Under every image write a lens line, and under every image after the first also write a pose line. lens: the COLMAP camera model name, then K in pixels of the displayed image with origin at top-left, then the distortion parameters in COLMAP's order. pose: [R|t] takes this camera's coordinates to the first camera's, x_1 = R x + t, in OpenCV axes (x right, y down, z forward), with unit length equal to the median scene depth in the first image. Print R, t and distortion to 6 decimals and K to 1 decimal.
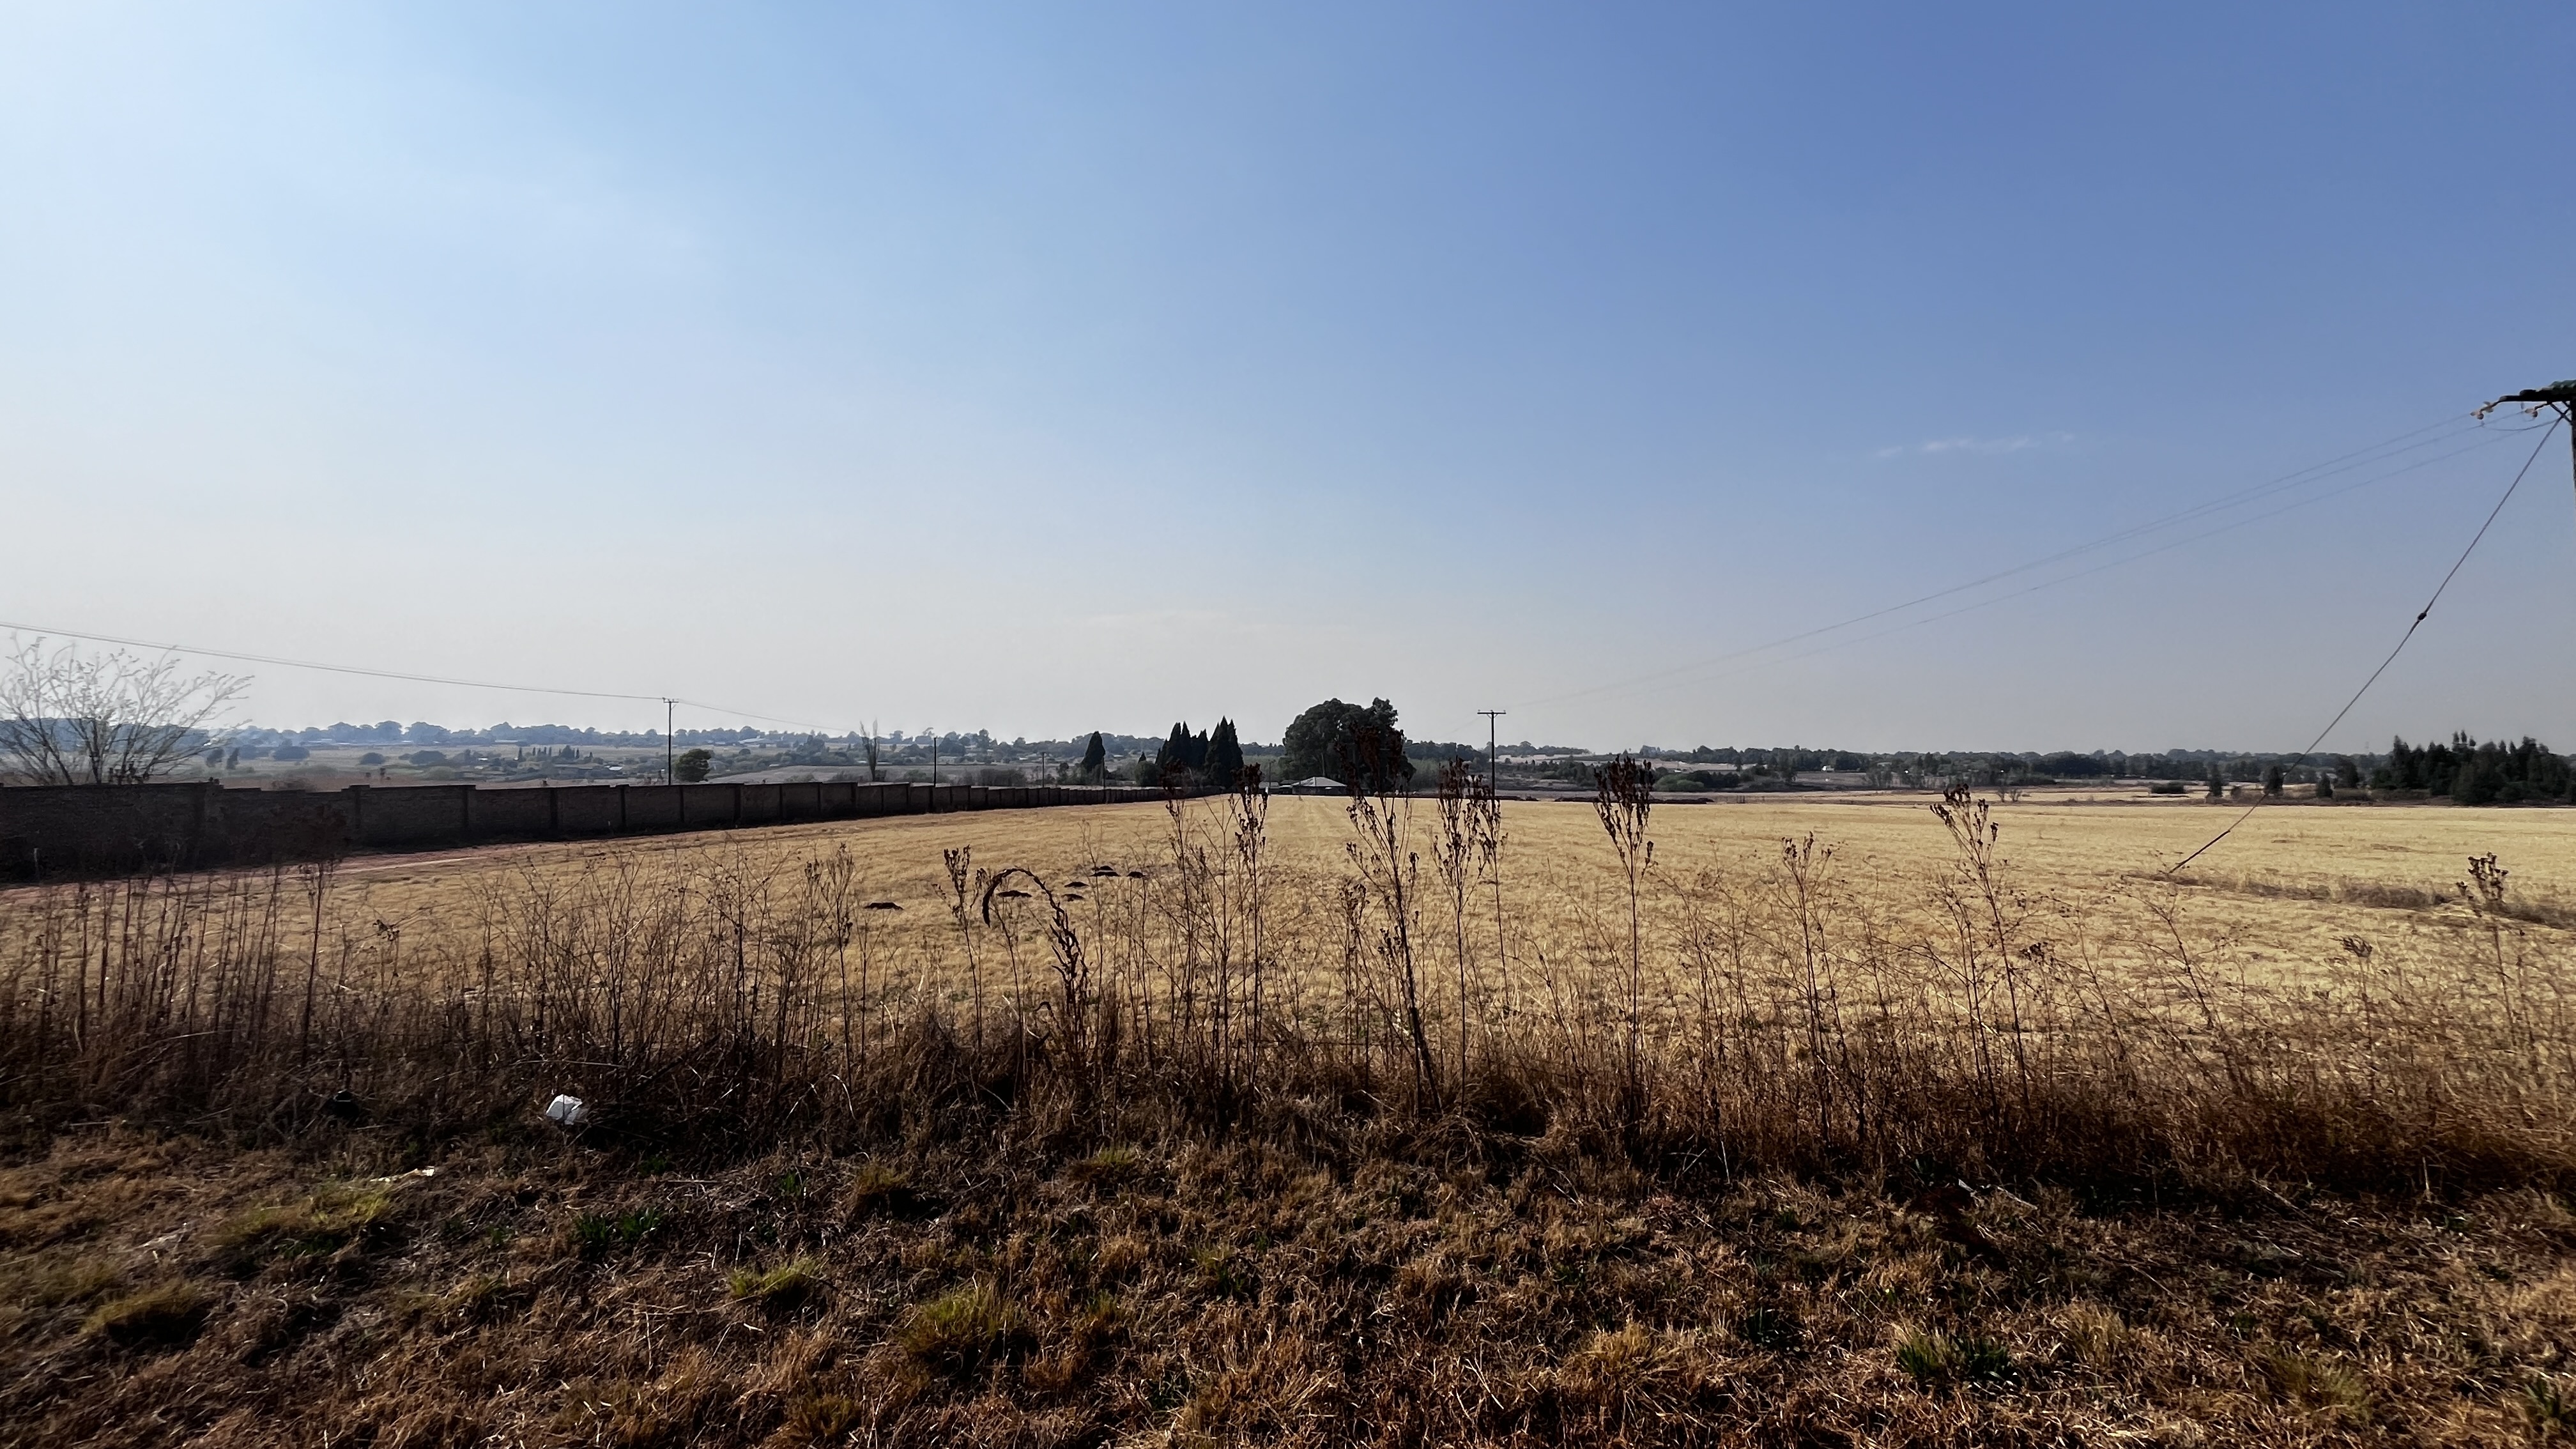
lens RADIAL K [[1034.3, 0, 1279.9], [0, 1034.3, 716.1], [0, 0, 1]] dist [-0.005867, -0.000305]
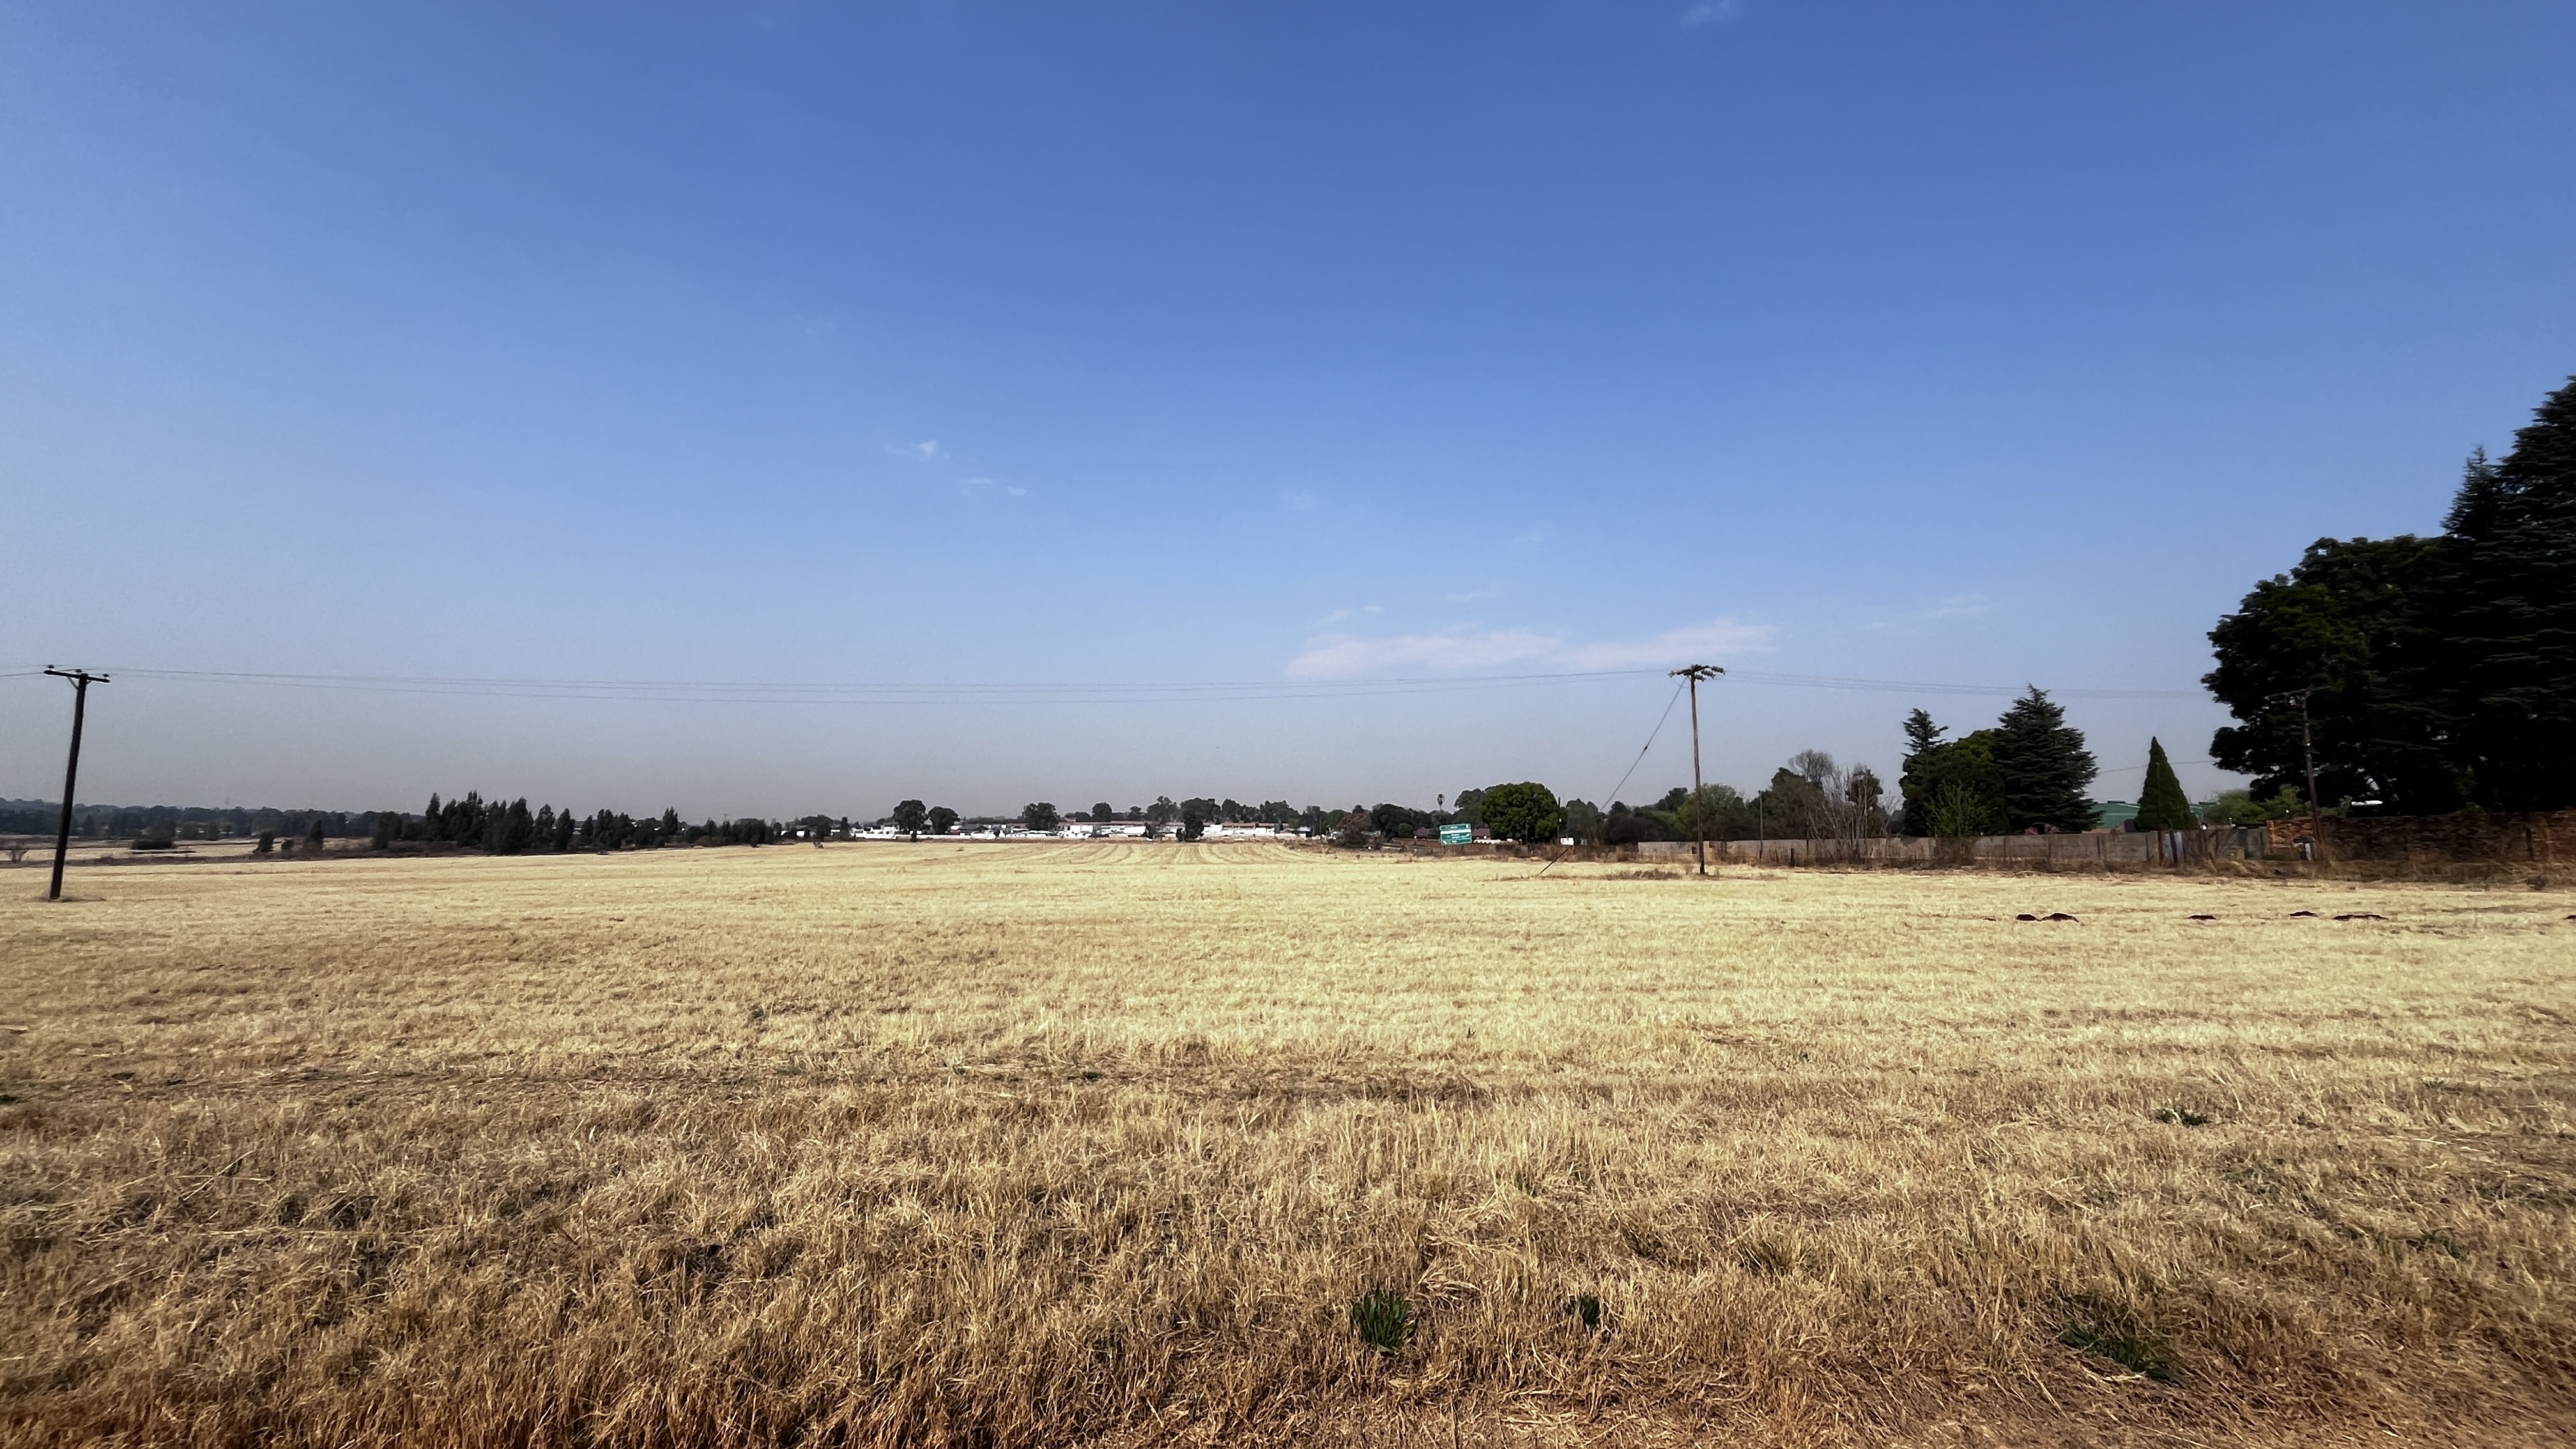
lens RADIAL K [[1034.3, 0, 1278.0], [0, 1034.3, 724.7], [0, 0, 1]] dist [-0.005867, -0.000305]
pose [[-0.062325, 0.104288, 0.992592, -2.001569], [-0.059273, 0.992384, -0.107988, 0.253838], [-0.996294, -0.065565, -0.055669, 3.366303]]
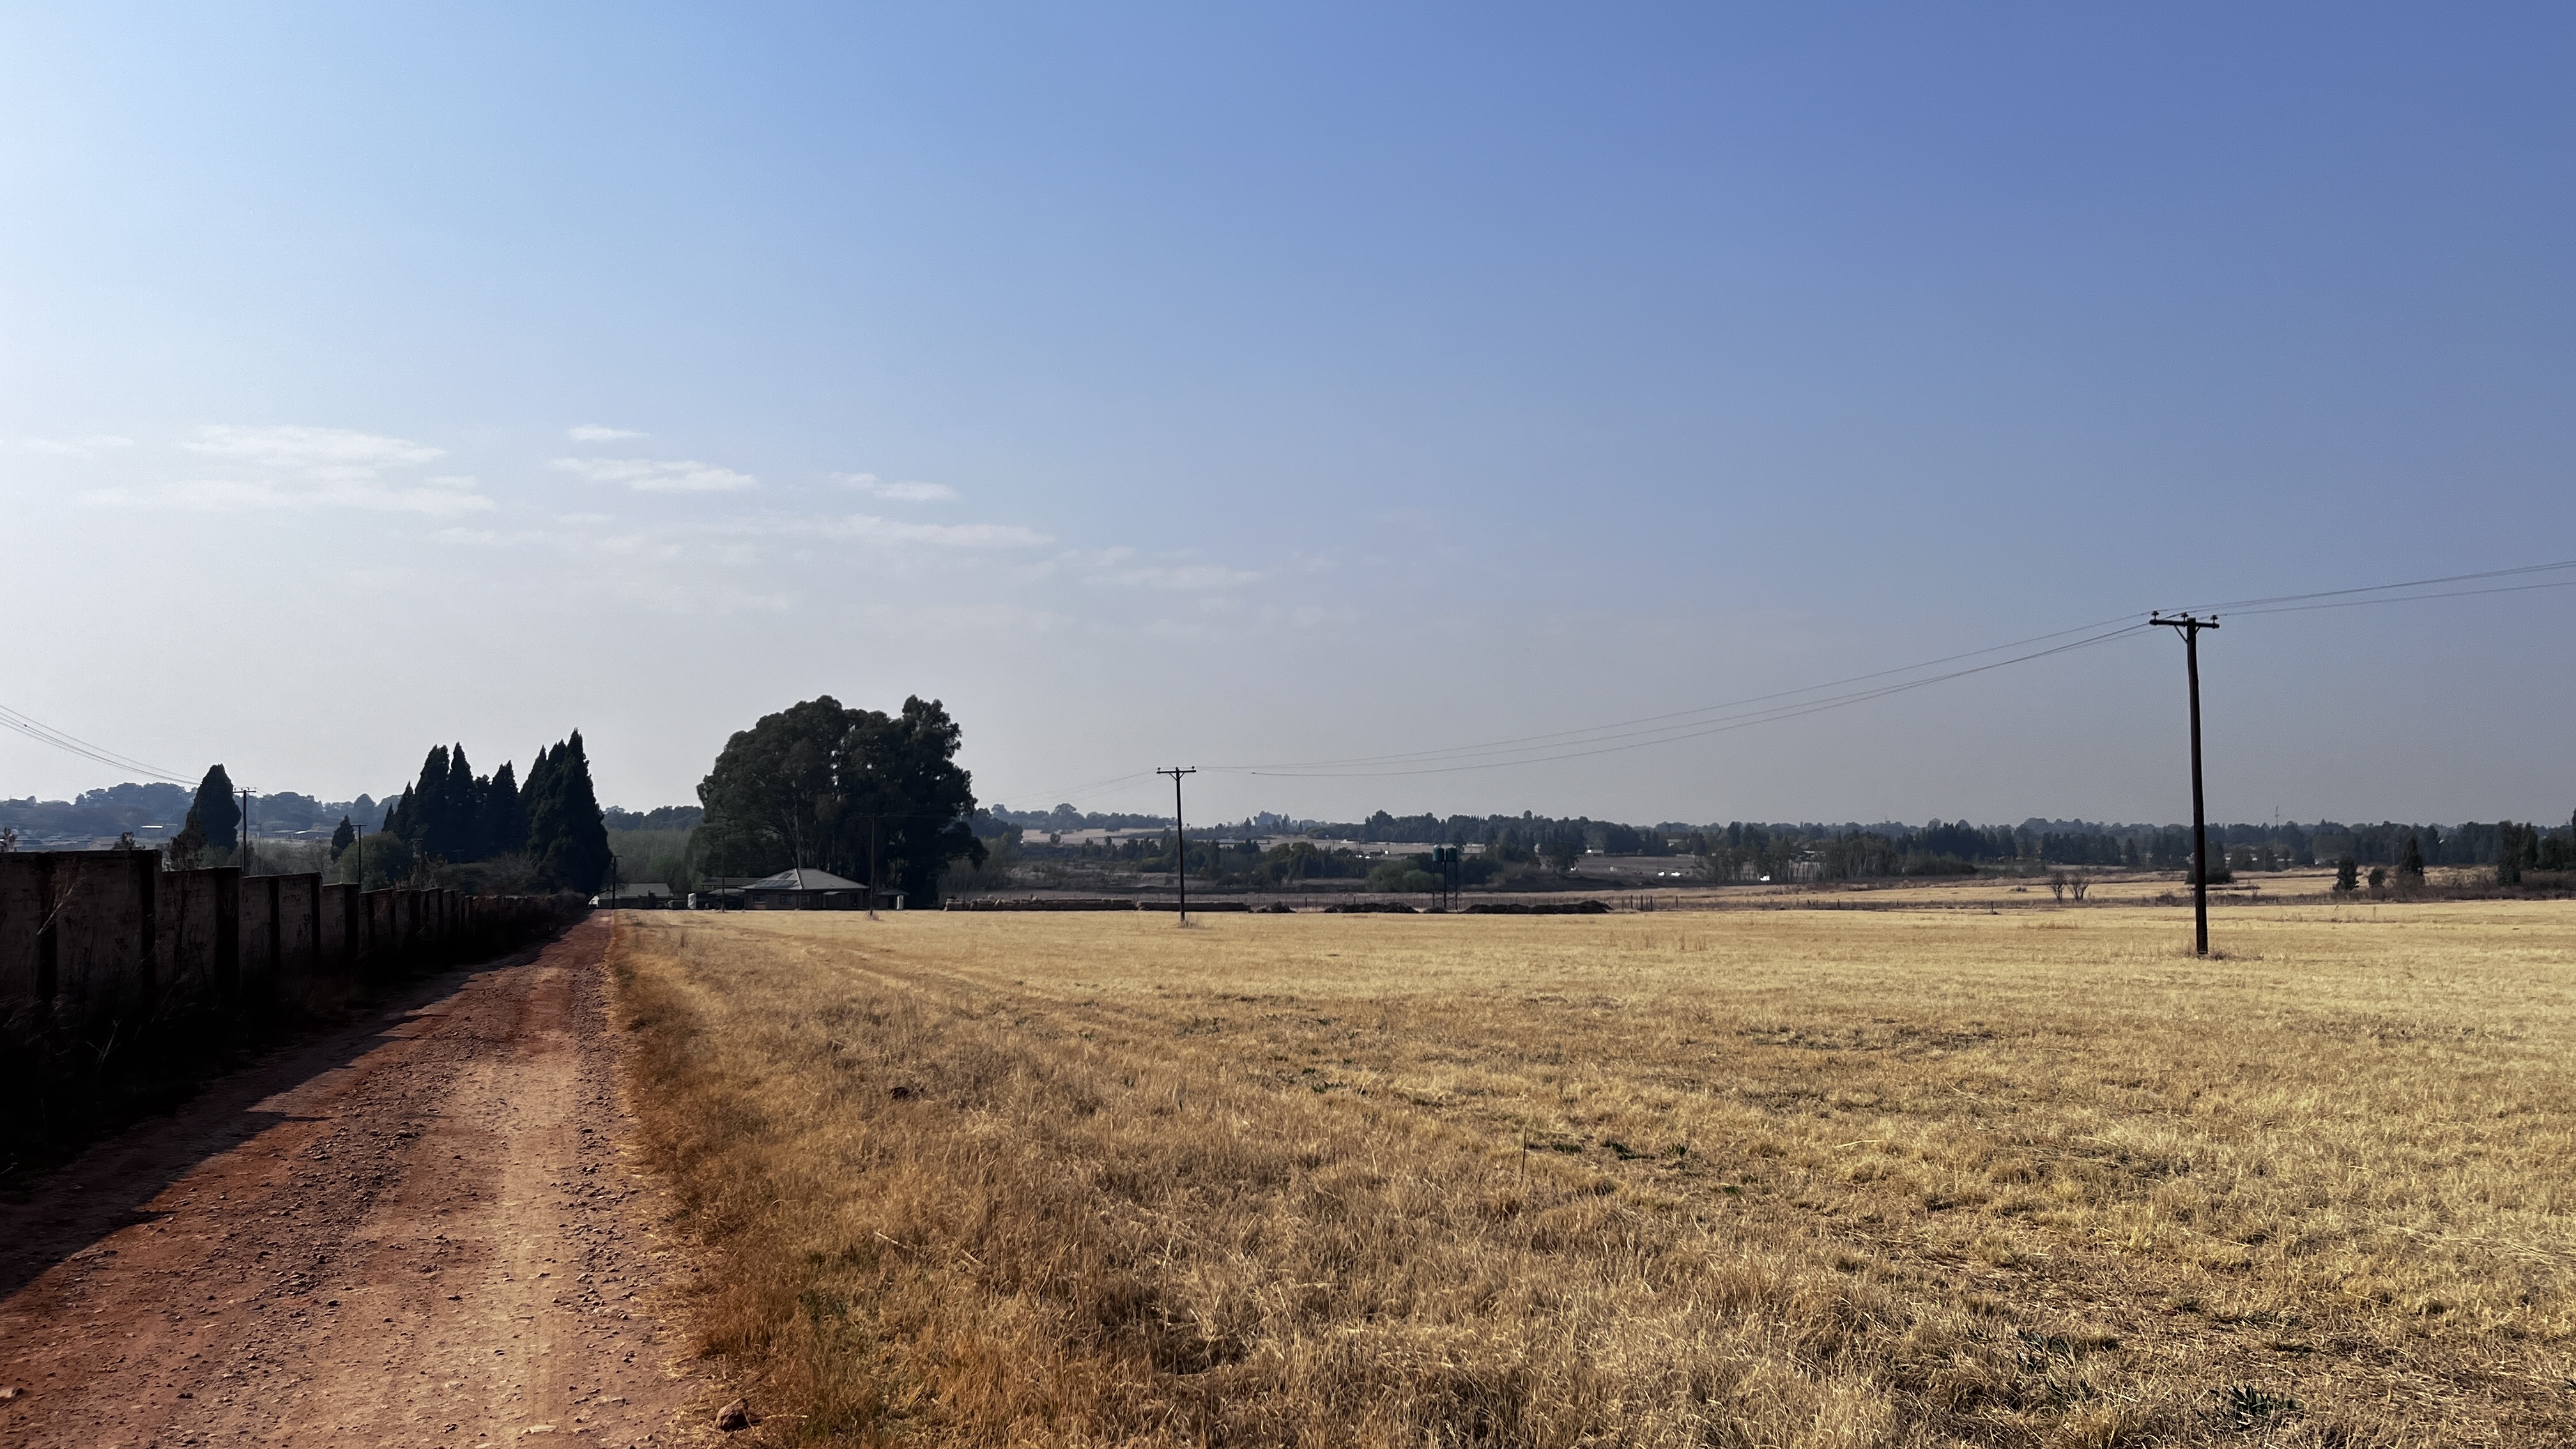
lens RADIAL K [[1922.7, 0, 1293.4], [0, 1922.7, 727.6], [0, 0, 1]] dist [0.061683, -0.087039]
pose [[0.931974, 0.016632, 0.362142, -1.797741], [-0.010647, 0.999772, -0.018515, 0.294513], [-0.362368, 0.013400, 0.931939, 3.855691]]
